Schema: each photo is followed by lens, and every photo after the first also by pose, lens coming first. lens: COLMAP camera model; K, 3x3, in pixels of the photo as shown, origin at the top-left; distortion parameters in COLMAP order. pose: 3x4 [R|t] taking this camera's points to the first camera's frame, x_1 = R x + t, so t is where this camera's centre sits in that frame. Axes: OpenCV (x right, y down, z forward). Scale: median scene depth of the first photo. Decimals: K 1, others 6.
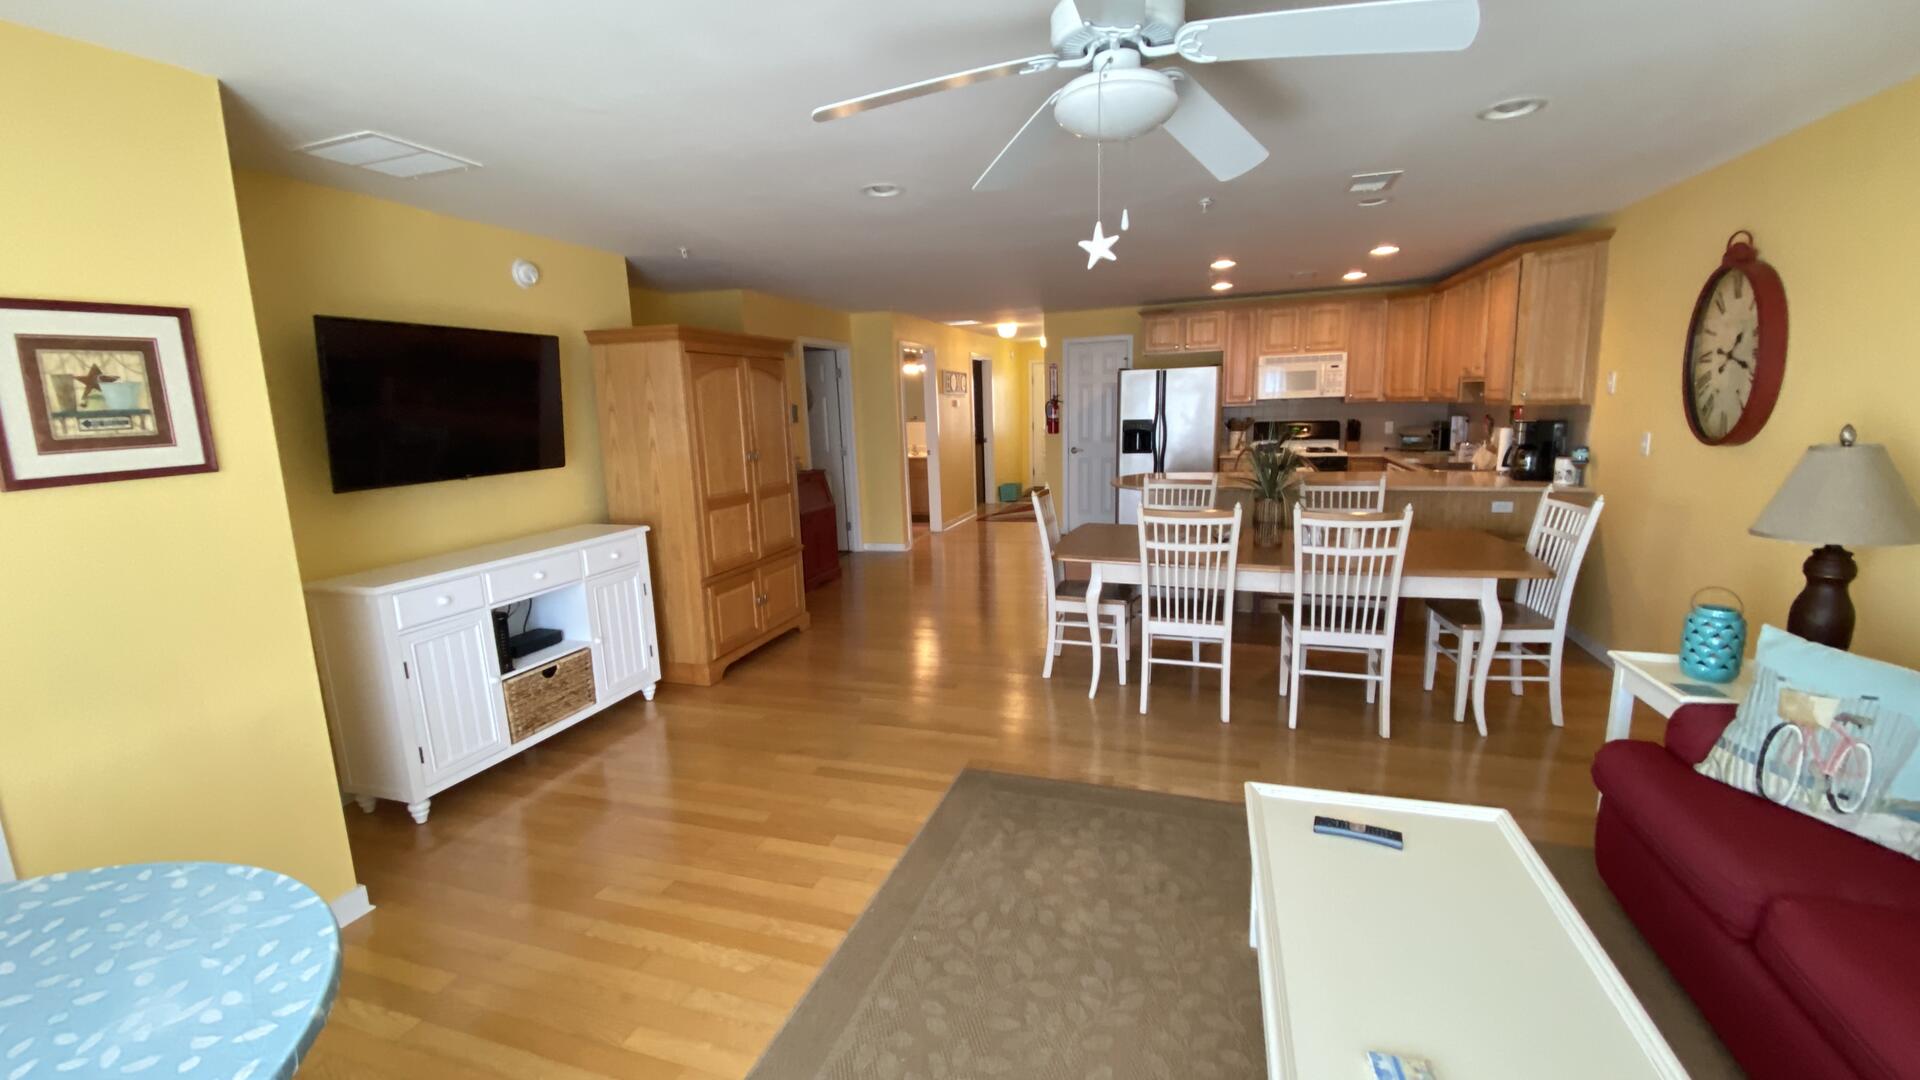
lens RADIAL K [[773.4, 0, 960.0], [0, 773.4, 540.0], [0, 0, 1]] dist [0.037914, -0.034573]
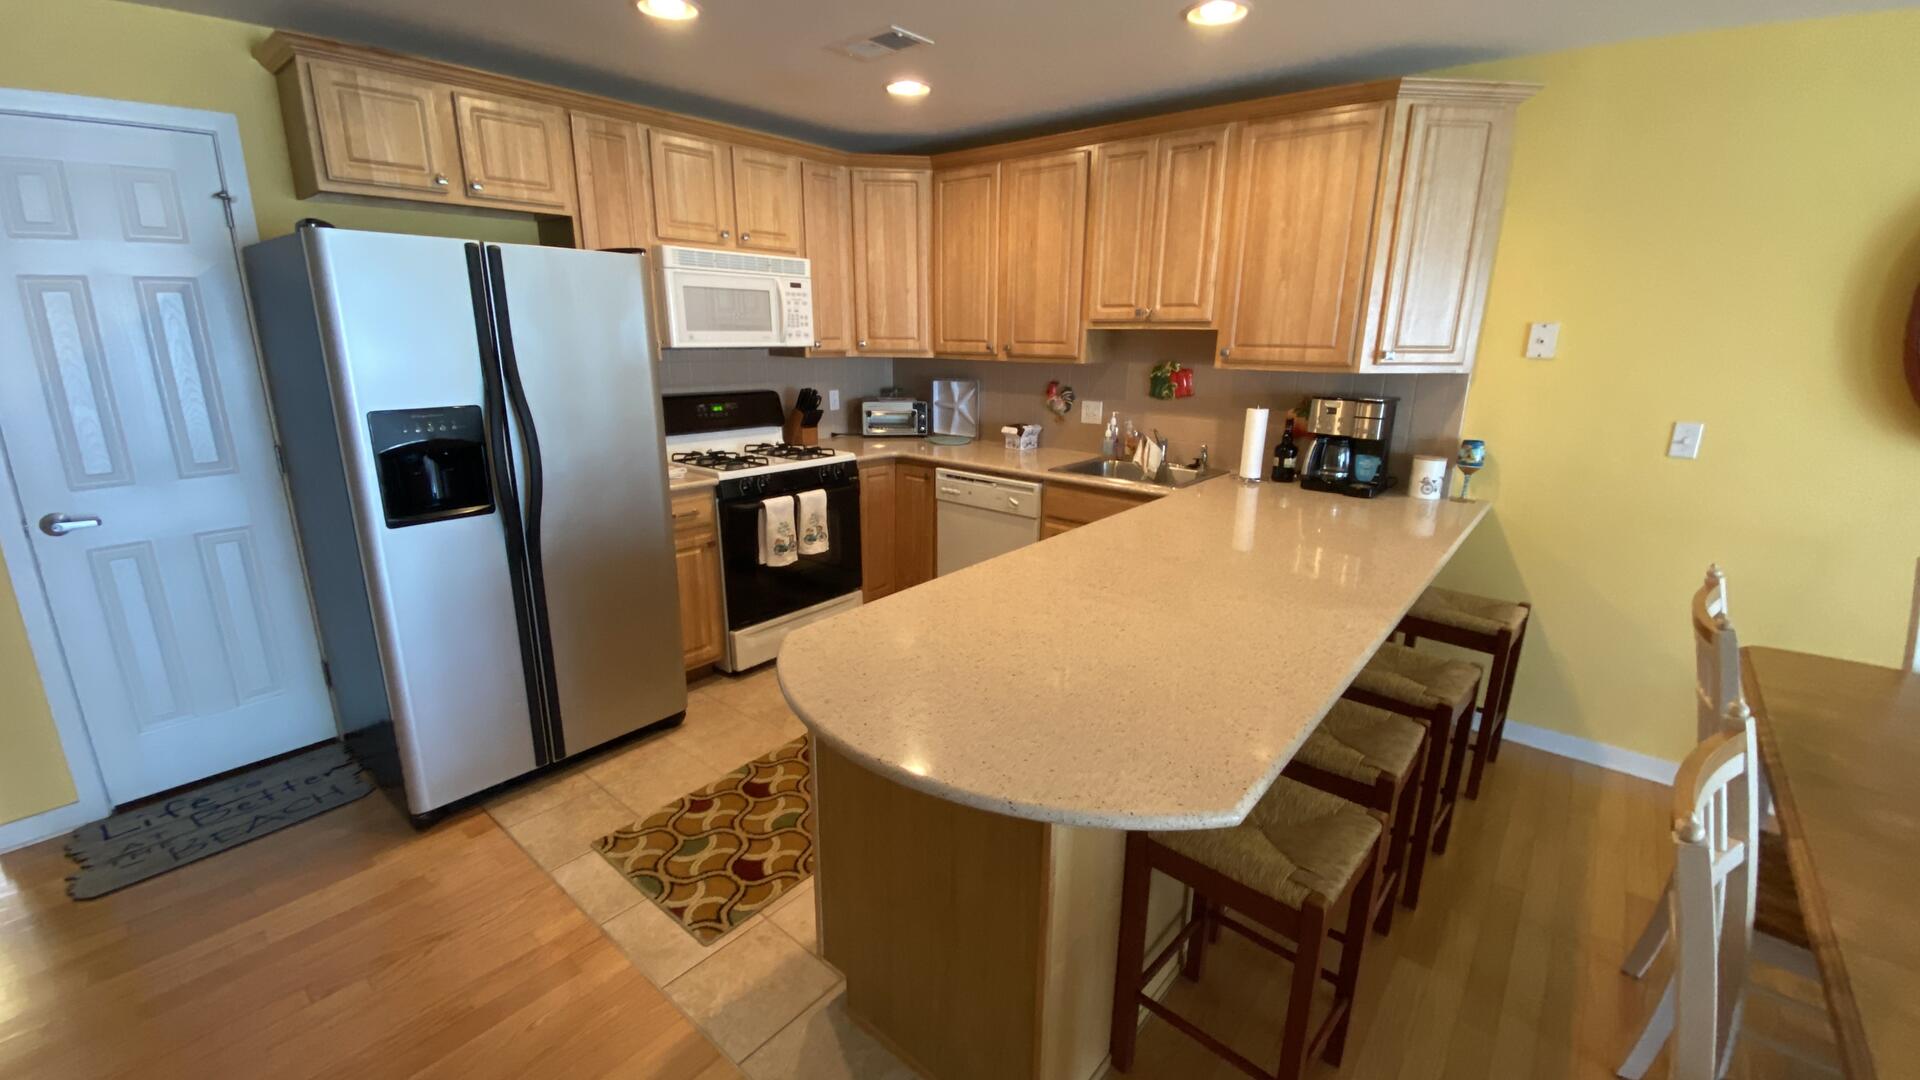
lens RADIAL K [[773.4, 0, 960.0], [0, 773.4, 540.0], [0, 0, 1]] dist [0.037914, -0.034573]
pose [[0.377108, -0.209682, 0.902121, 0.053577], [0.143560, 0.975496, 0.166726, -0.219713], [-0.914975, 0.066635, 0.397970, 1.204124]]
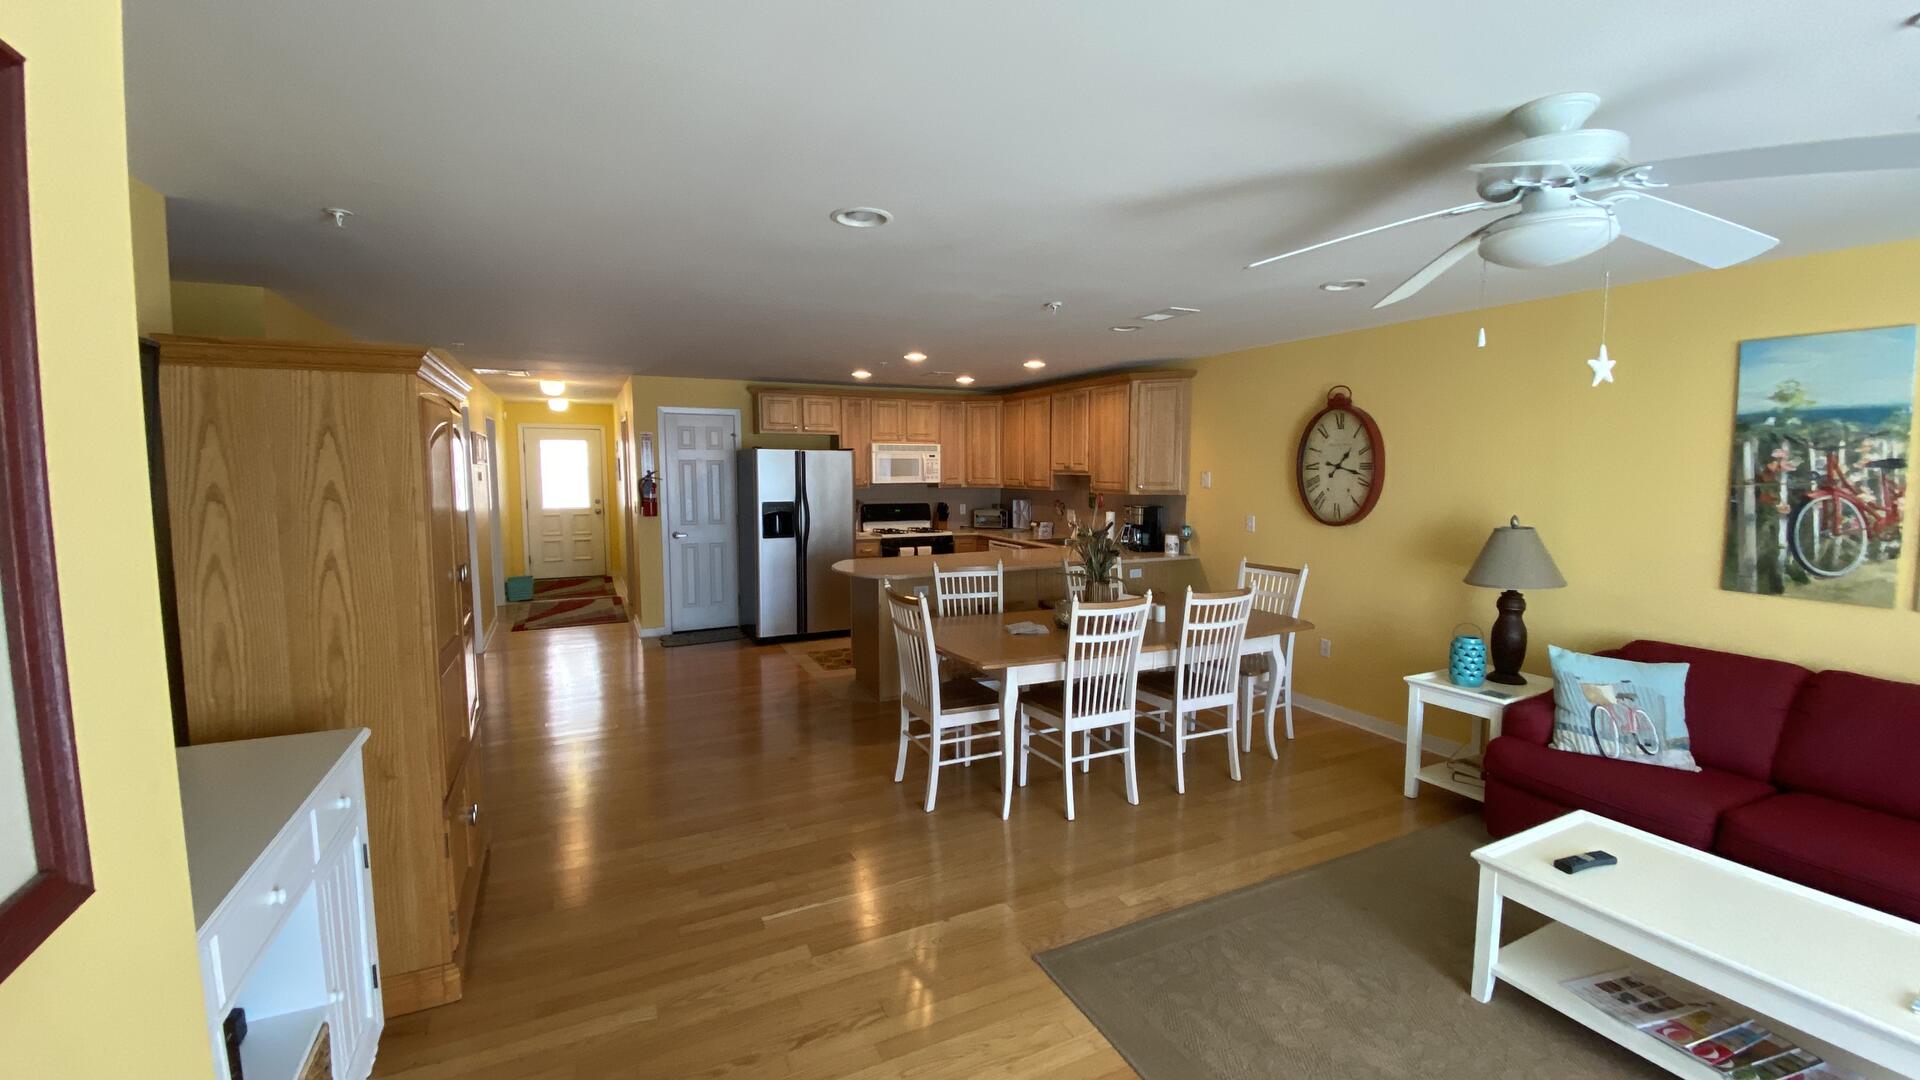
lens RADIAL K [[773.4, 0, 960.0], [0, 773.4, 540.0], [0, 0, 1]] dist [0.037914, -0.034573]
pose [[0.716071, -0.035910, 0.697103, -0.446376], [0.101320, 0.993446, -0.052901, -0.068244], [-0.690635, 0.108511, 0.715017, 0.332161]]
